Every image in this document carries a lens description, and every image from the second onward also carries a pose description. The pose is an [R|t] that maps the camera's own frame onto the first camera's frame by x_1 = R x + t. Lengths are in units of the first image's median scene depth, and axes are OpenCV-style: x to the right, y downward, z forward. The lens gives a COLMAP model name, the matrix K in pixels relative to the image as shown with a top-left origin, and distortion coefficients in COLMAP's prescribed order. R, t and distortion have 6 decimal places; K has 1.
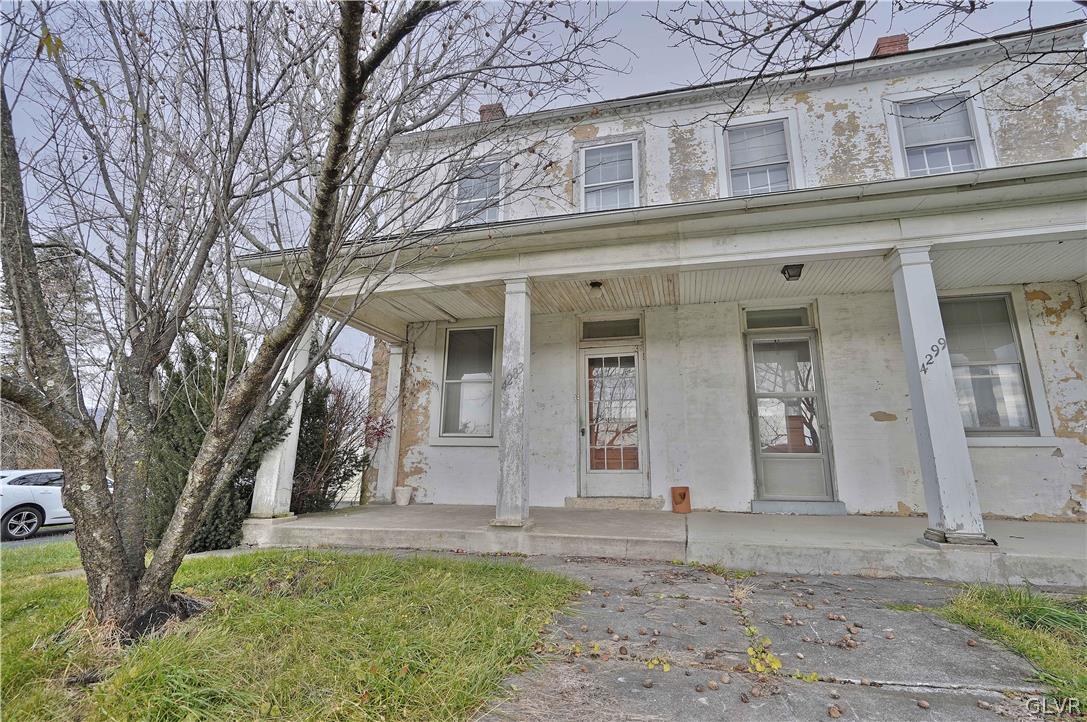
lens RADIAL K [[491.8, 0, 543.5], [0, 491.8, 361.0], [0, 0, 1]] dist [0.000212, 0.000048]
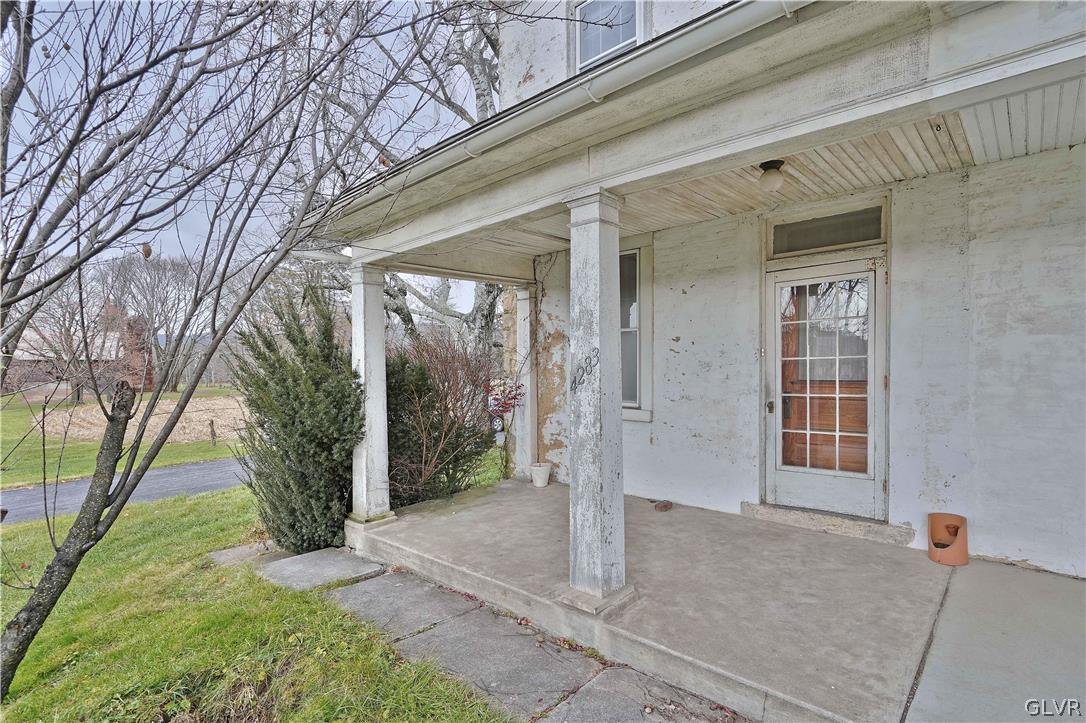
lens RADIAL K [[515.2, 0, 545.0], [0, 515.2, 386.1], [0, 0, 1]] dist [-0.000081, 0.000755]
pose [[0.885457, -0.004668, -0.464697, 0.138076], [0.122810, 0.966752, 0.224296, -0.072147], [0.448200, -0.255674, 0.856591, 0.312775]]
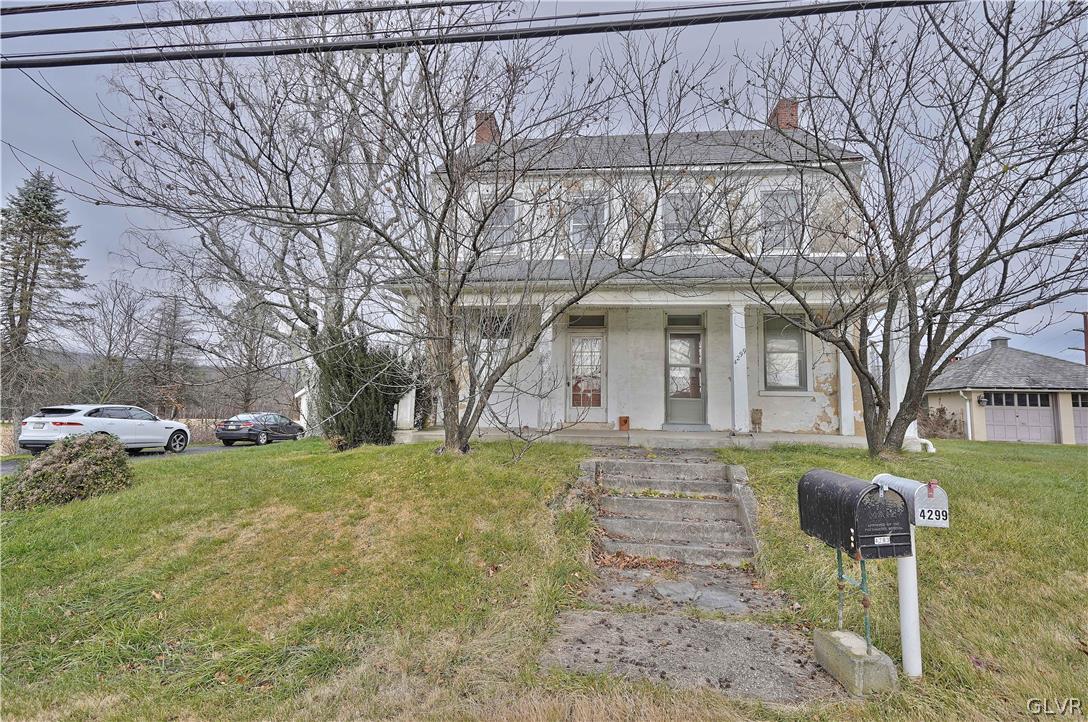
lens RADIAL K [[532.4, 0, 544.0], [0, 532.4, 361.0], [0, 0, 1]] dist [0.000008, -0.000045]
pose [[0.990411, 0.020726, 0.136587, -0.256615], [-0.037104, 0.992263, 0.118478, -0.147633], [-0.133075, -0.122410, 0.983518, -0.768498]]
